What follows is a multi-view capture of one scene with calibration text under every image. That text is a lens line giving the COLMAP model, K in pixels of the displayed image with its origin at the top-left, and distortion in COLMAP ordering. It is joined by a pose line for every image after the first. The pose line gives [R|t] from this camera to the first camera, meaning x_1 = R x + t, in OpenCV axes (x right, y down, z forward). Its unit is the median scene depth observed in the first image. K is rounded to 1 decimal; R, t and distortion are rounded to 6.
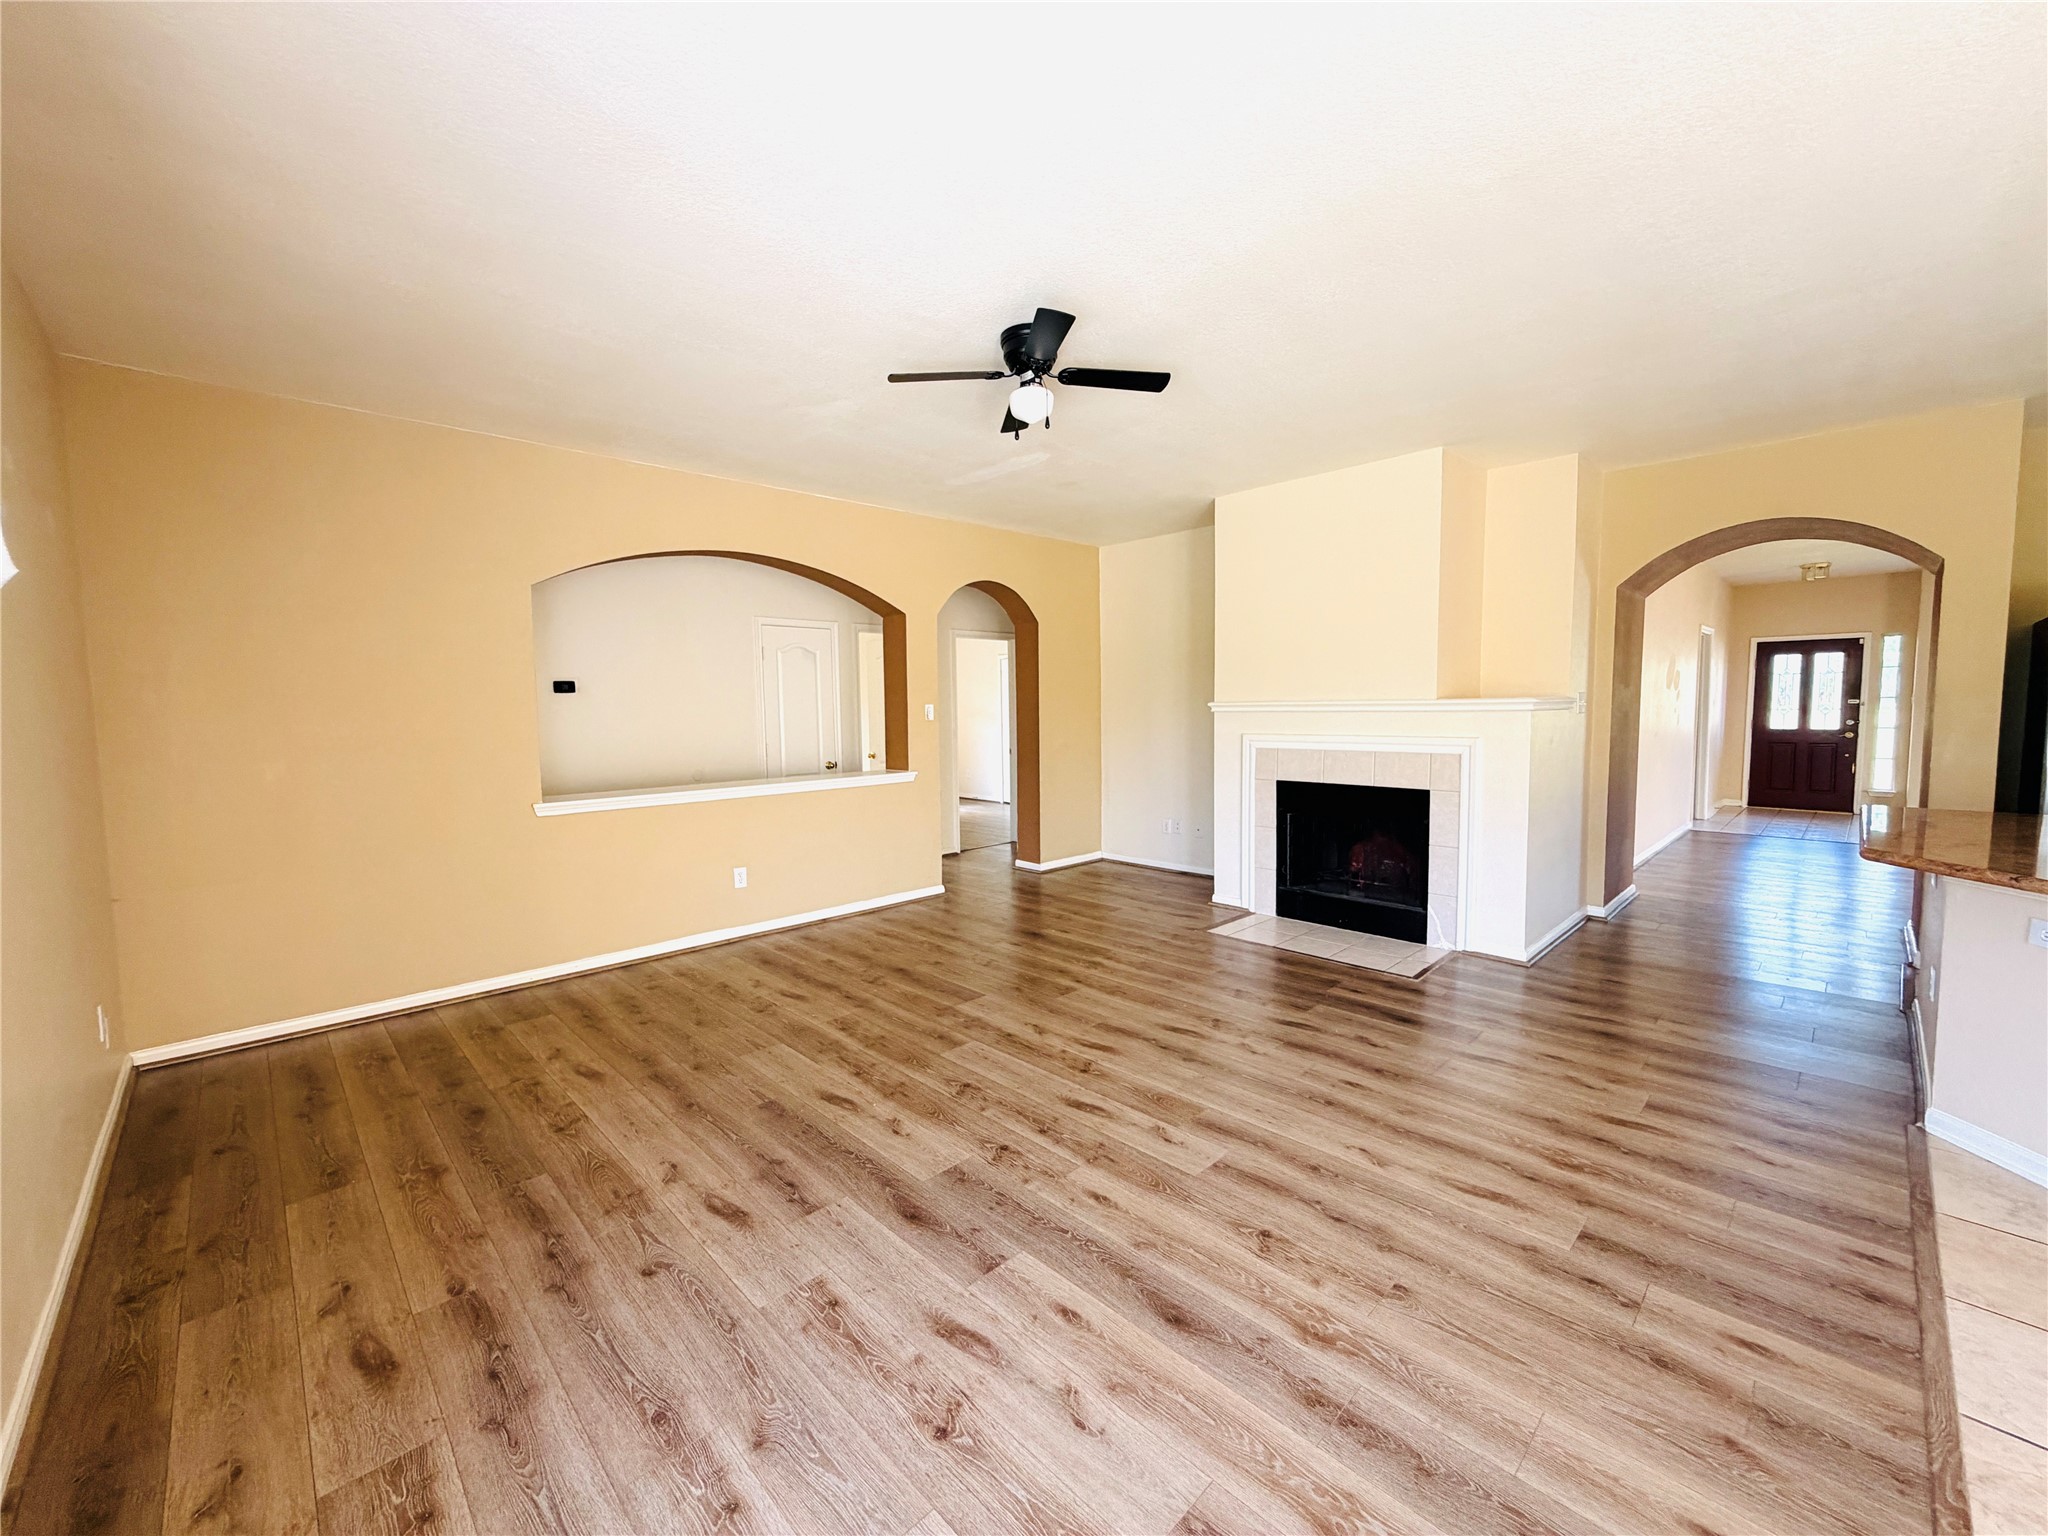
lens RADIAL K [[820.3, 0, 1015.9], [0, 820.3, 770.7], [0, 0, 1]] dist [-0.000997, 0.000463]
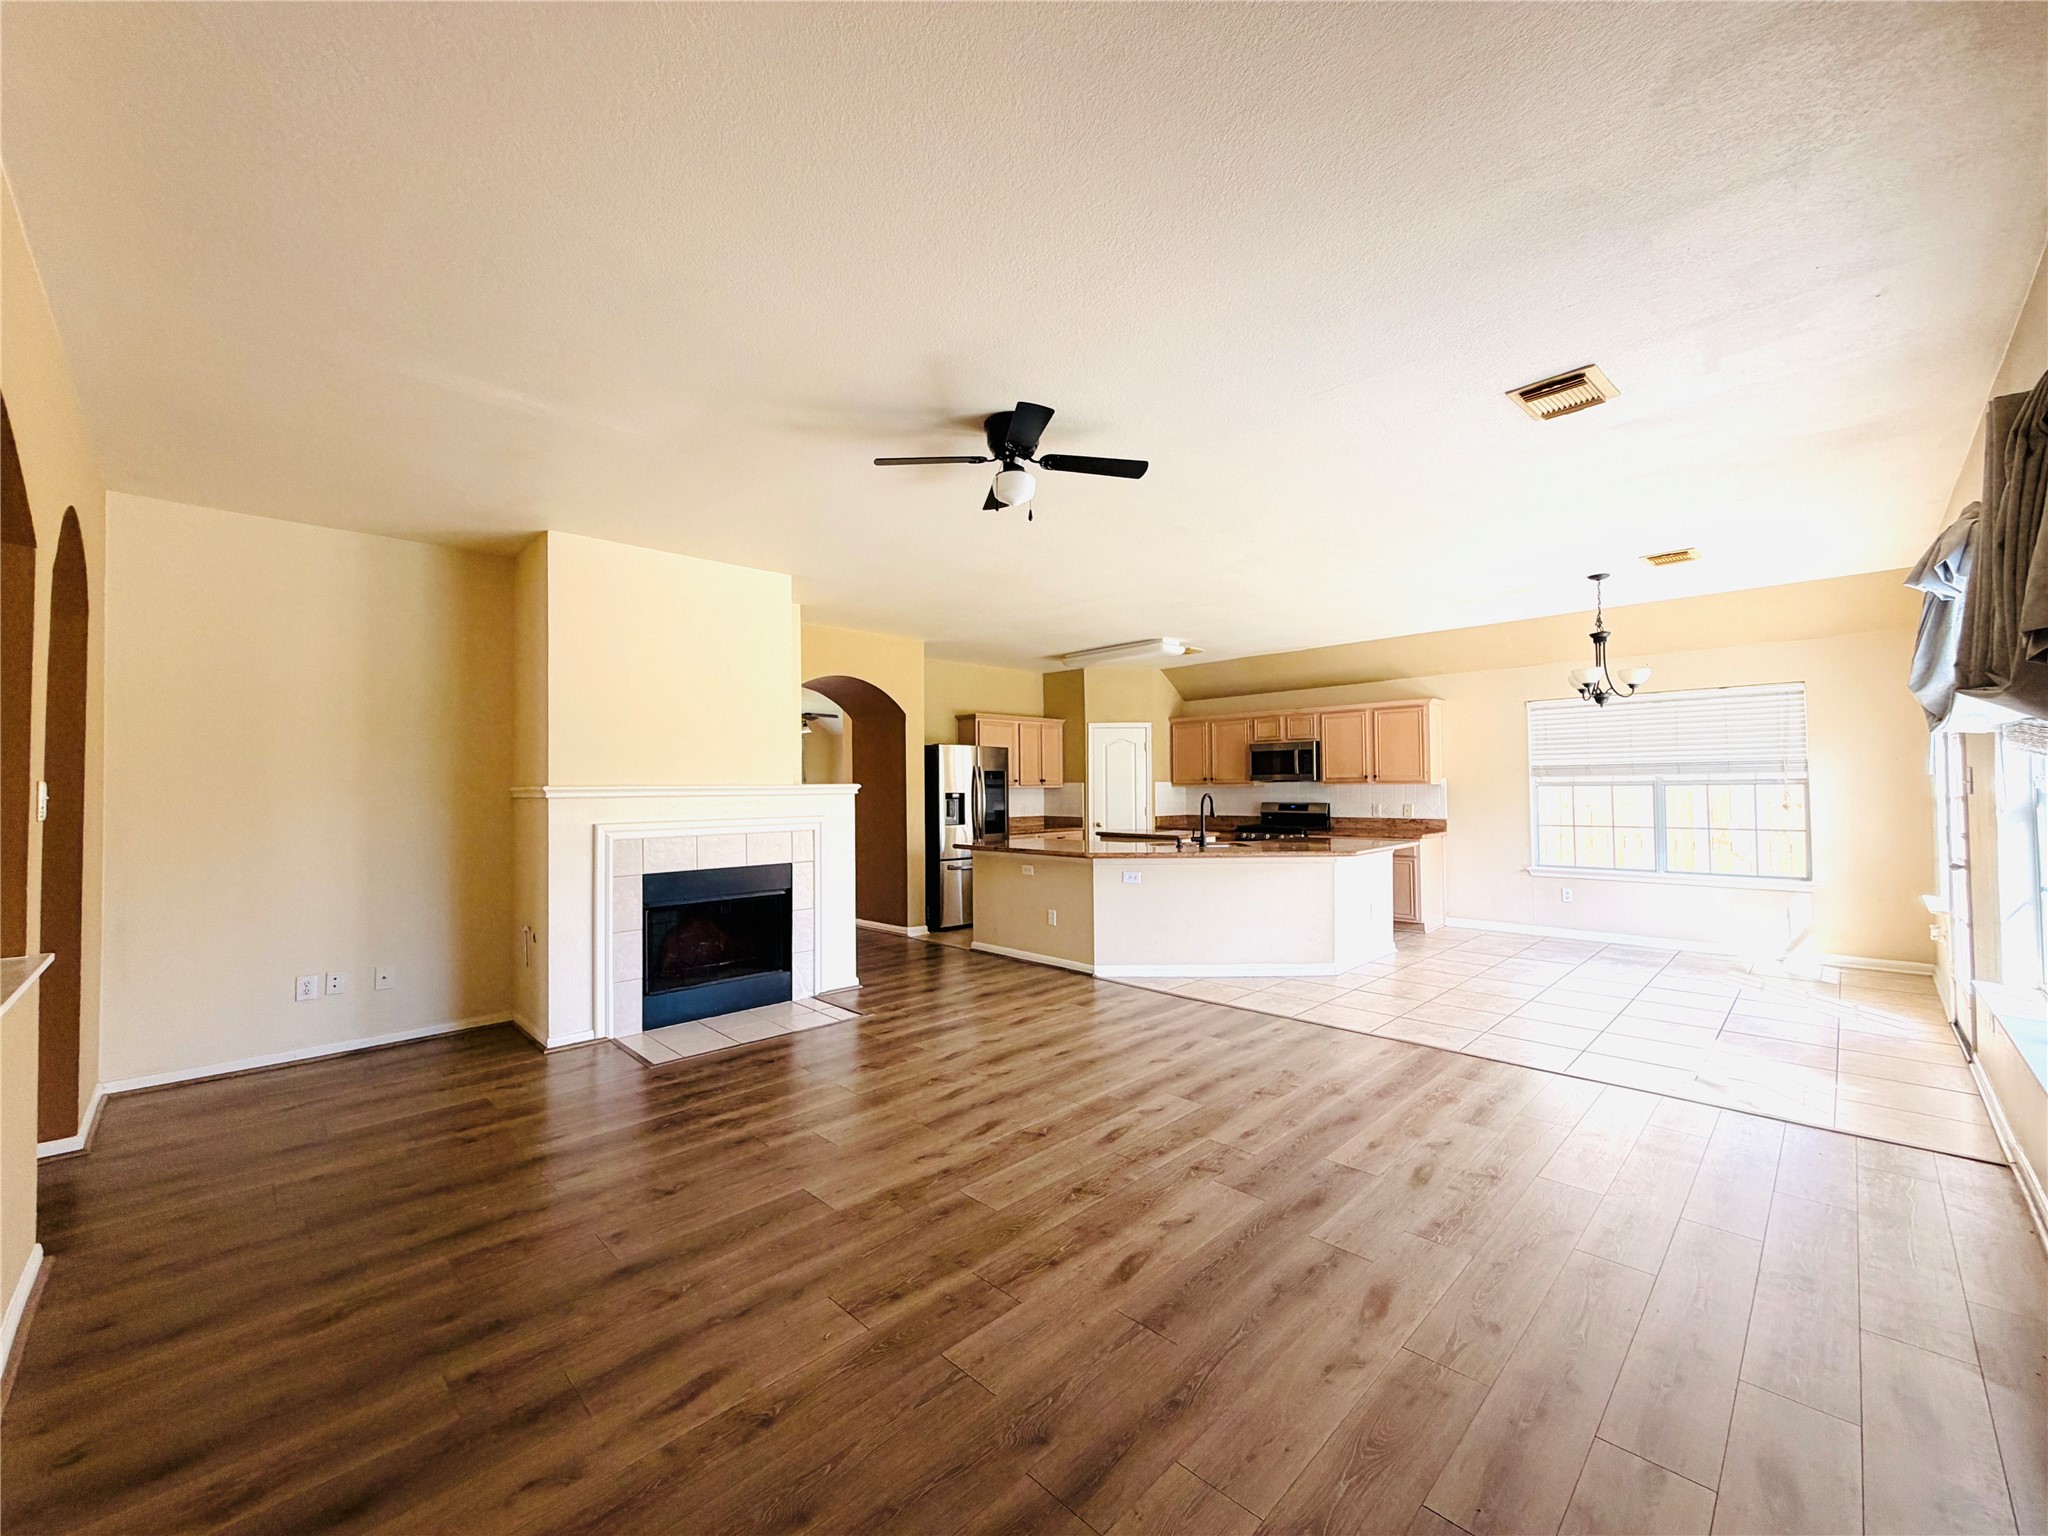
lens RADIAL K [[820.3, 0, 1022.6], [0, 820.3, 767.1], [0, 0, 1]] dist [-0.000997, 0.000463]
pose [[-0.019239, 0.037914, 0.999096, -0.950514], [0.090065, 0.995284, -0.036035, -0.056862], [-0.995750, 0.089290, -0.022563, 0.996294]]
